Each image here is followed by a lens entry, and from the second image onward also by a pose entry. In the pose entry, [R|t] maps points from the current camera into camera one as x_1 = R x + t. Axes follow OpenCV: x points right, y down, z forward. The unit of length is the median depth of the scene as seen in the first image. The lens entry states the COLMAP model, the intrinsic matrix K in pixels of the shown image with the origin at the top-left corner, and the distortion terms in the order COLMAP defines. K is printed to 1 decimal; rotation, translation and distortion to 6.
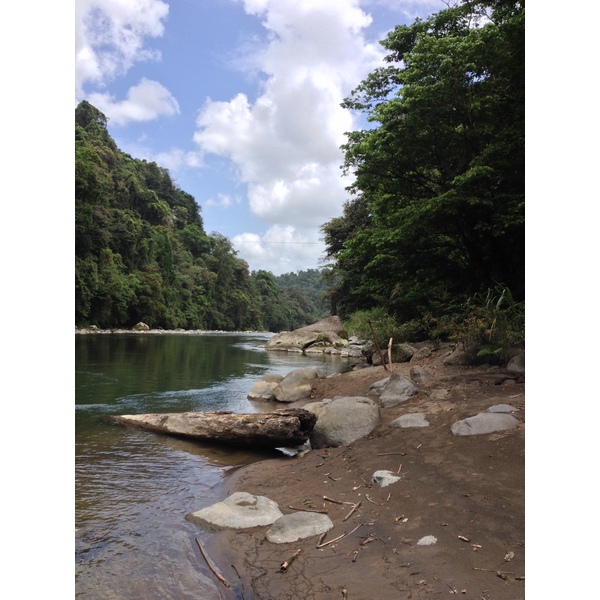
lens RADIAL K [[551.2, 0, 298.0], [0, 551.2, 298.1], [0, 0, 1]] dist [0.112448, -0.280854]
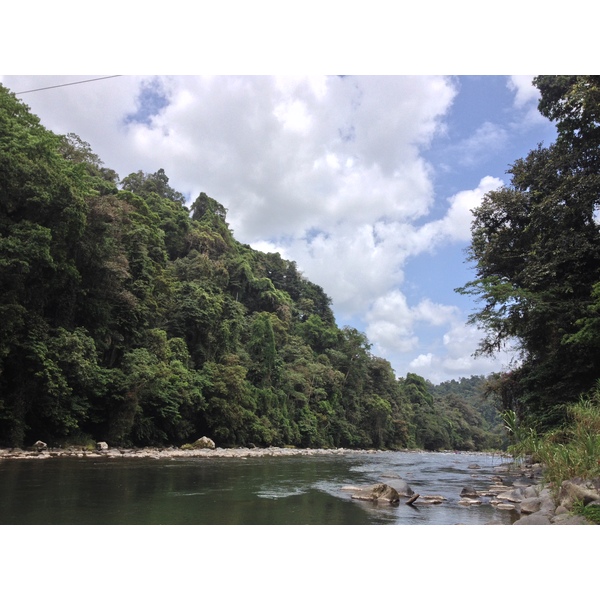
lens RADIAL K [[551.2, 0, 298.0], [0, 551.2, 298.1], [0, 0, 1]] dist [0.112448, -0.280854]
pose [[0.959404, -0.071695, -0.272770, 0.013611], [0.015314, 0.978966, -0.203448, 0.010964], [0.281619, 0.191012, 0.940322, 0.225700]]
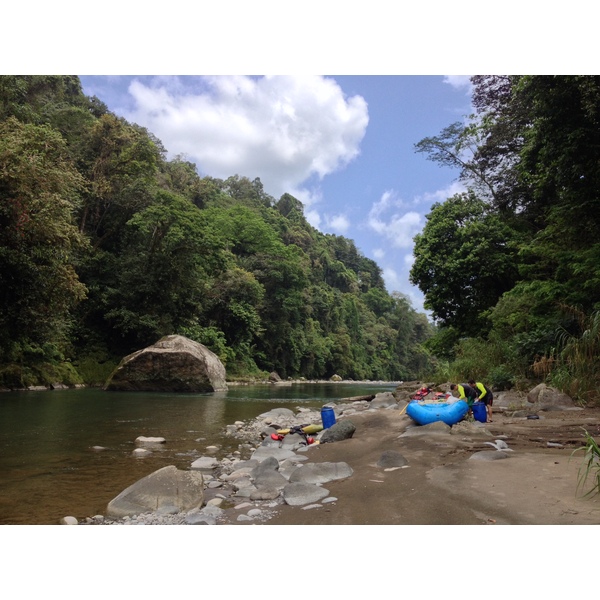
lens RADIAL K [[551.2, 0, 298.0], [0, 551.2, 298.1], [0, 0, 1]] dist [0.112448, -0.280854]
pose [[0.943851, -0.049048, -0.326711, 0.034613], [0.019295, 0.995414, -0.093697, -0.008233], [0.329808, 0.082132, 0.940468, -0.138291]]
